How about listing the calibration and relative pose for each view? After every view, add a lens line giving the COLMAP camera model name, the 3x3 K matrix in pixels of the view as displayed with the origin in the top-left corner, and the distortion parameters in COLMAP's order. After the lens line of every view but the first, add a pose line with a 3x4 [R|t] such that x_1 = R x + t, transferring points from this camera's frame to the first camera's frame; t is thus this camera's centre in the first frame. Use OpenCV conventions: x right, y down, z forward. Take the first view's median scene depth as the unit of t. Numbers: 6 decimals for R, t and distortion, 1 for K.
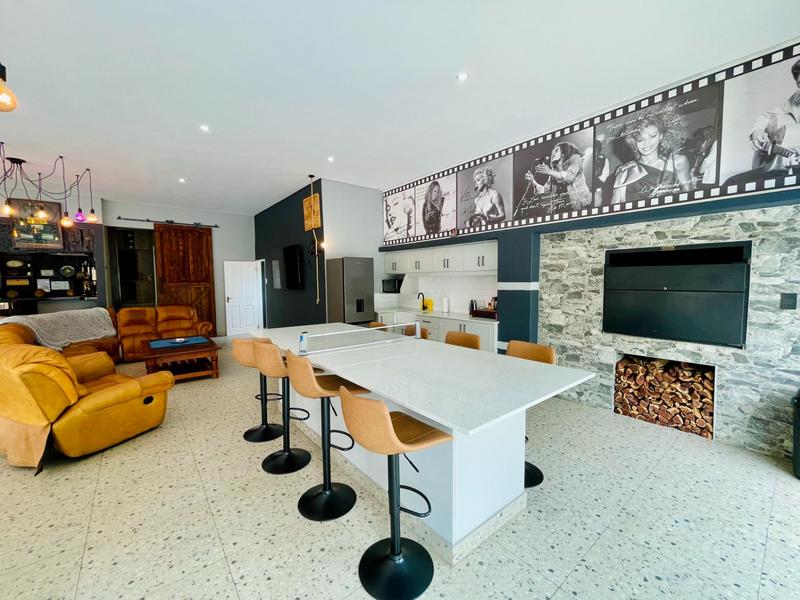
lens RADIAL K [[324.3, 0, 397.2], [0, 324.3, 300.2], [0, 0, 1]] dist [-0.000087, 0.000012]
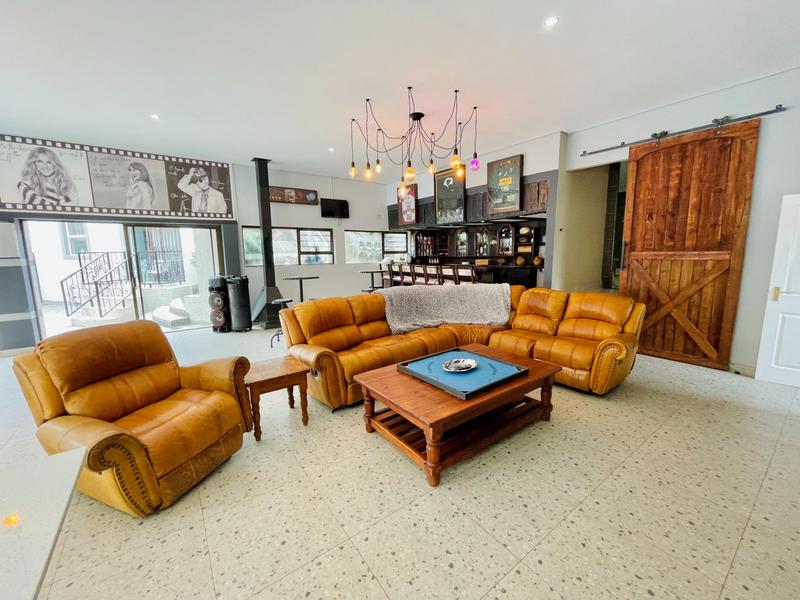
lens RADIAL K [[324.3, 0, 397.2], [0, 324.3, 300.2], [0, 0, 1]] dist [-0.000087, 0.000012]
pose [[-0.041791, 0.158600, -0.986458, -0.114951], [-0.053659, 0.985539, 0.160726, -0.037262], [0.997684, 0.059650, -0.032676, 0.603962]]
